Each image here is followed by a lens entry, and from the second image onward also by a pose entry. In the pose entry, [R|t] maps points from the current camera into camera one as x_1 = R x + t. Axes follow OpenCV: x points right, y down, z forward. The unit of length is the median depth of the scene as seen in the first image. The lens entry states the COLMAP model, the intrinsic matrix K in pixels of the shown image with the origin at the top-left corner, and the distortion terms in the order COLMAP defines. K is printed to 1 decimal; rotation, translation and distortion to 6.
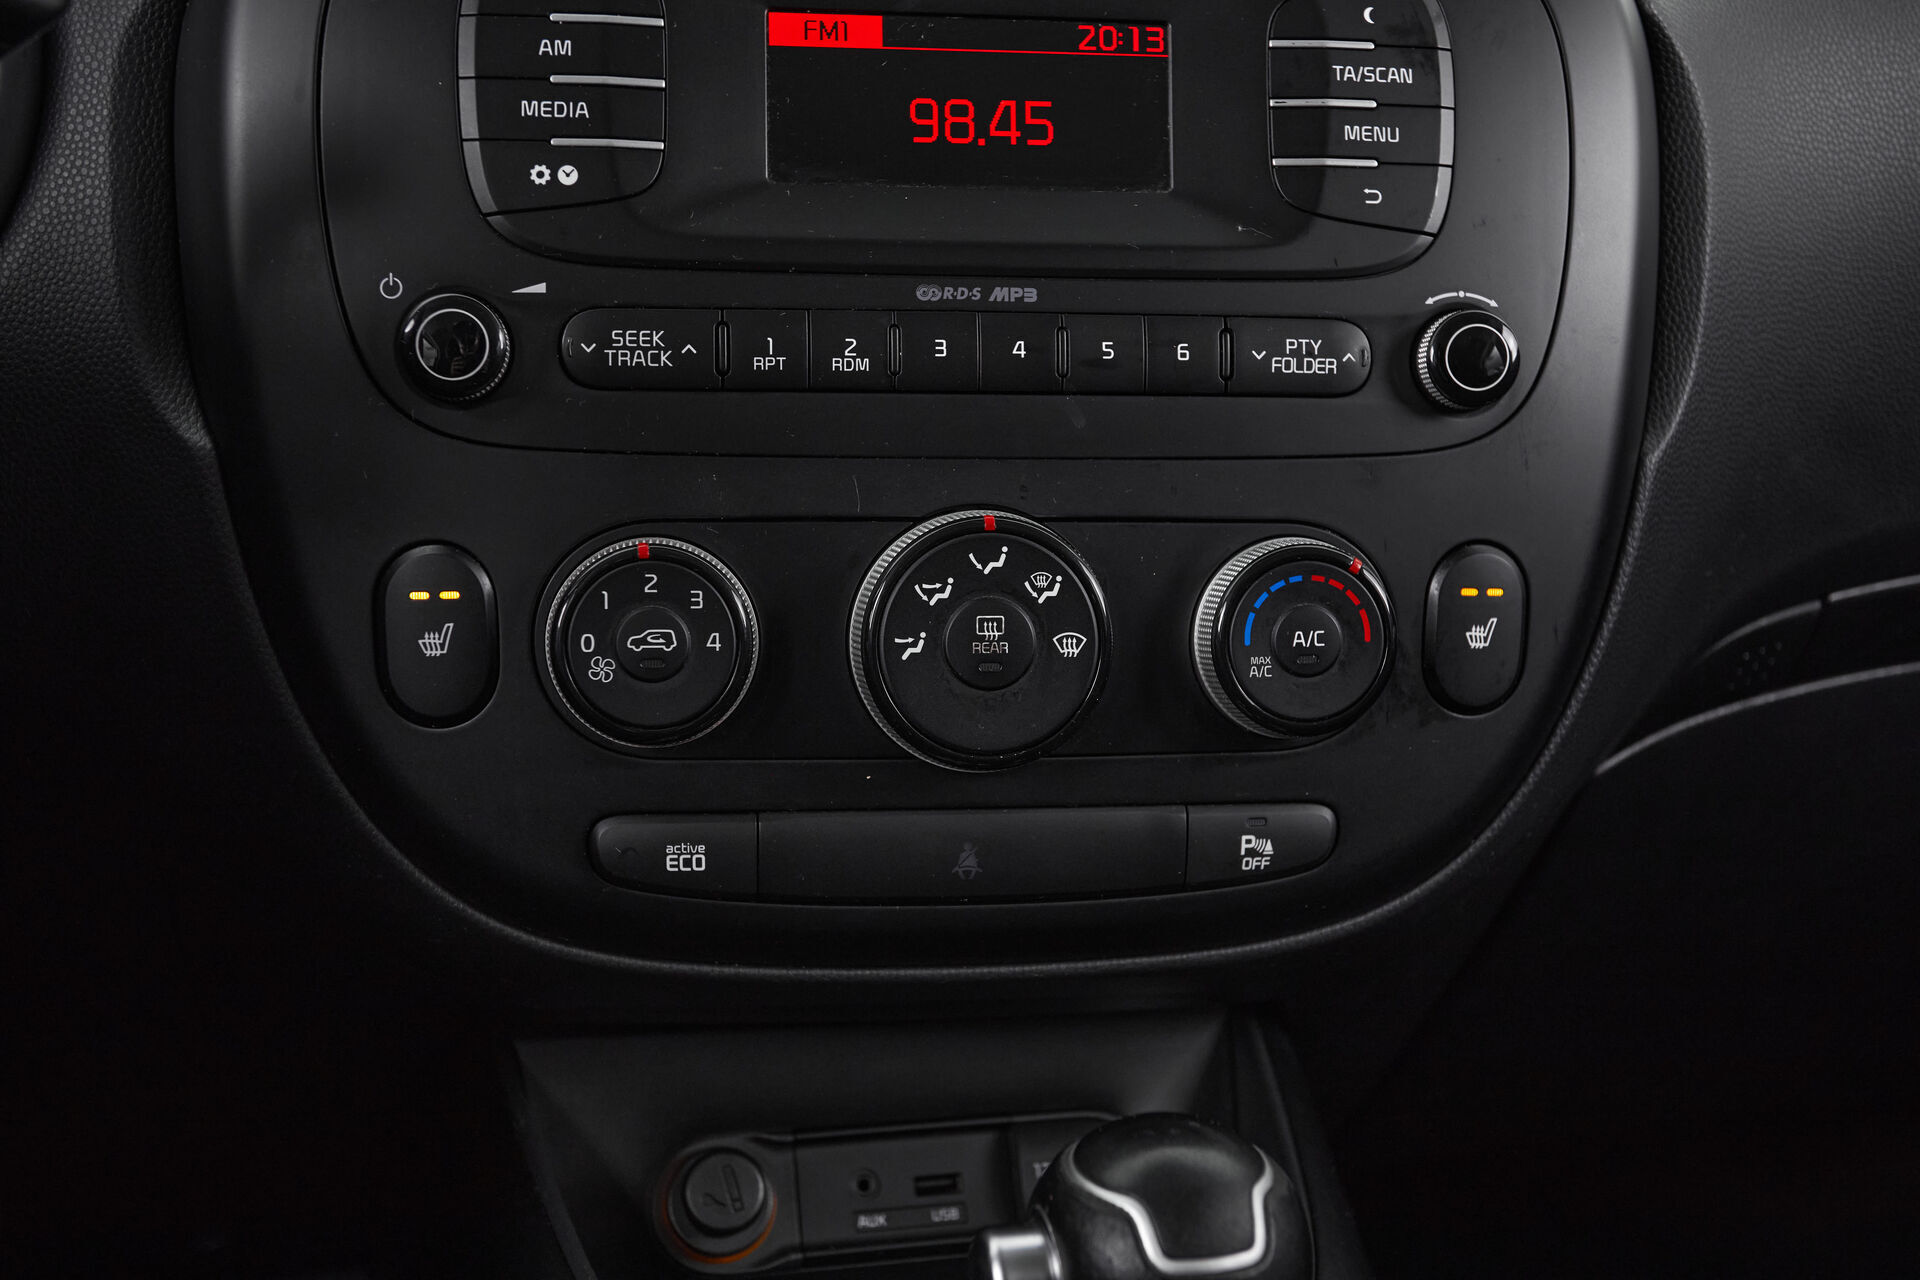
lens RADIAL K [[2065.7, 0, 960.0], [0, 2065.7, 640.0], [0, 0, 1]] dist [0.007961, 0.117347]
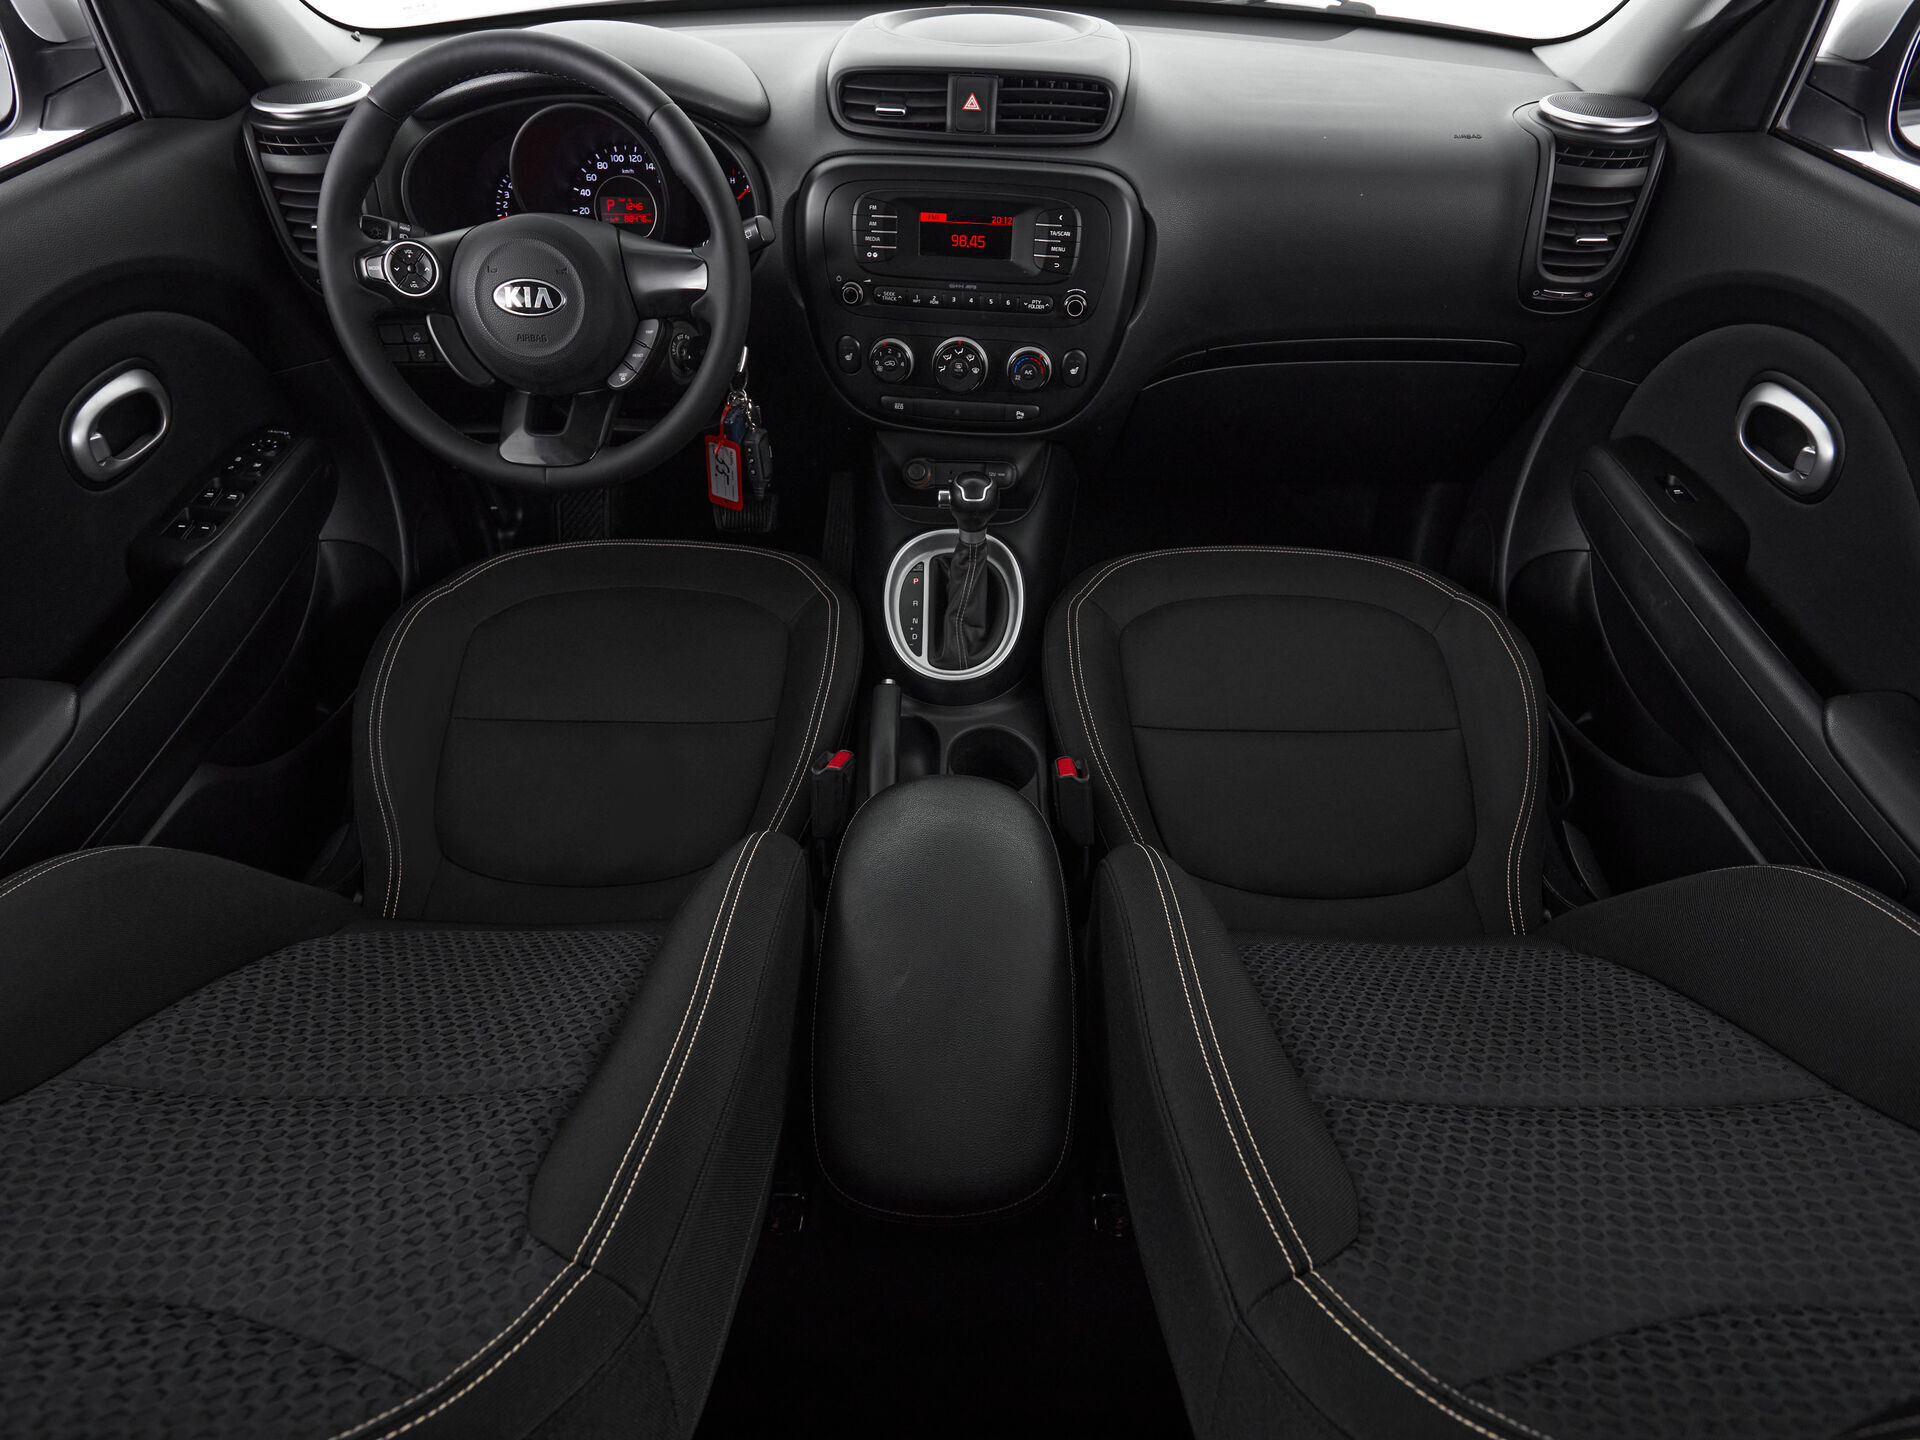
lens RADIAL K [[1029.1, 0, 960.0], [0, 1029.1, 720.0], [0, 0, 1]] dist [-0.001693, -0.001939]
pose [[0.971088, 0.157940, -0.179003, 0.546740], [-0.045280, 0.858097, 0.511487, -0.496844], [0.234386, -0.488594, 0.840440, -1.335658]]
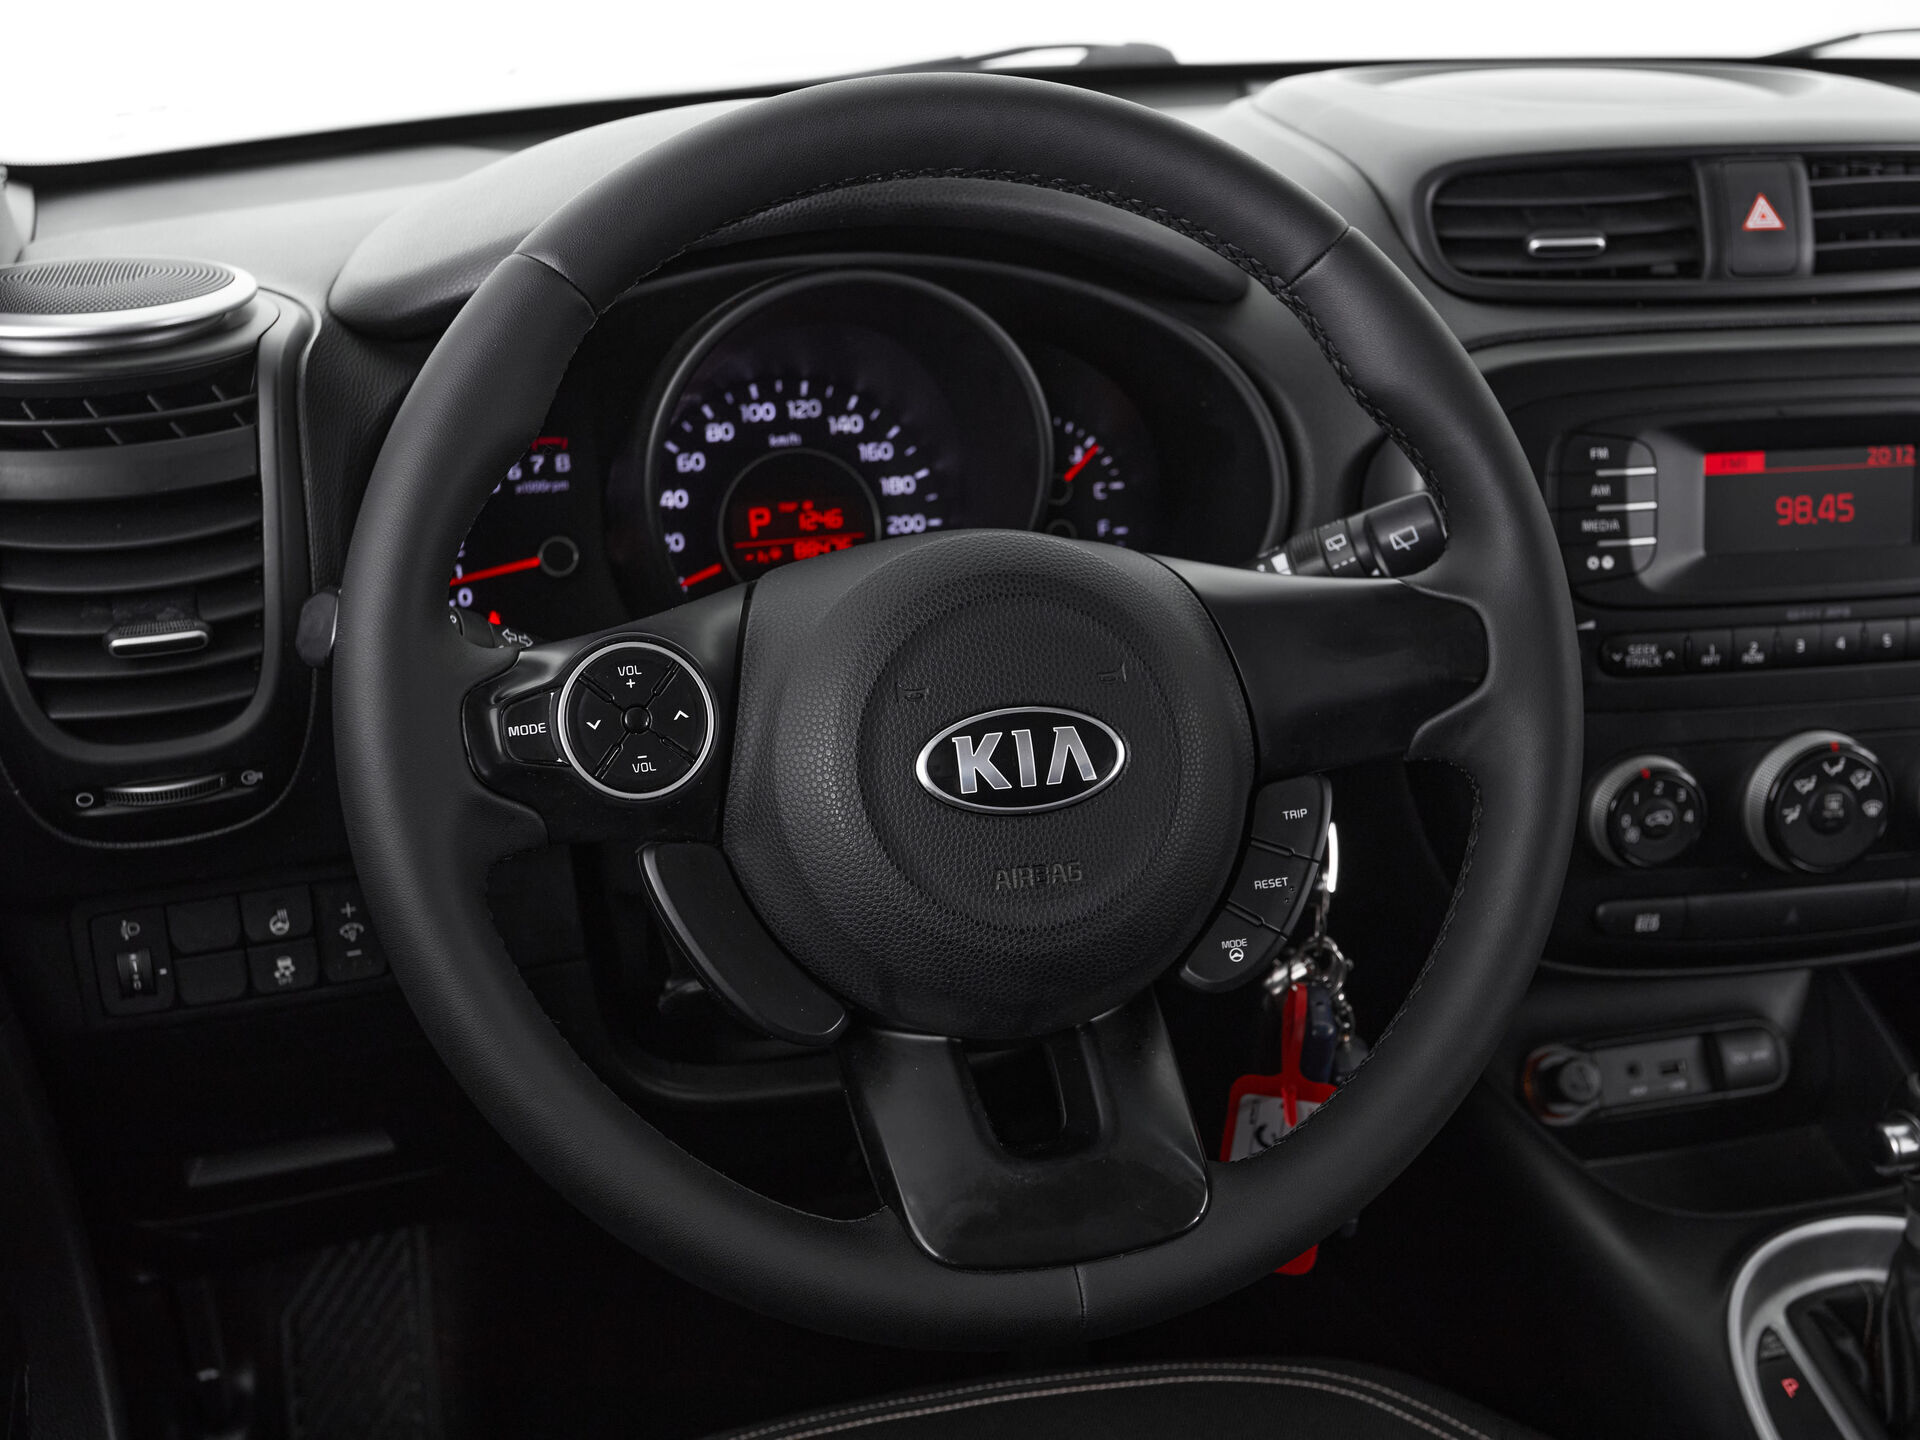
lens RADIAL K [[2139.6, 0, 960.0], [0, 2139.6, 720.0], [0, 0, 1]] dist [-0.026738, 0.156992]
pose [[0.999120, -0.030466, 0.028842, -0.782558], [0.025293, 0.985922, 0.165280, -0.396373], [-0.033471, -0.164405, 0.985825, -0.811874]]
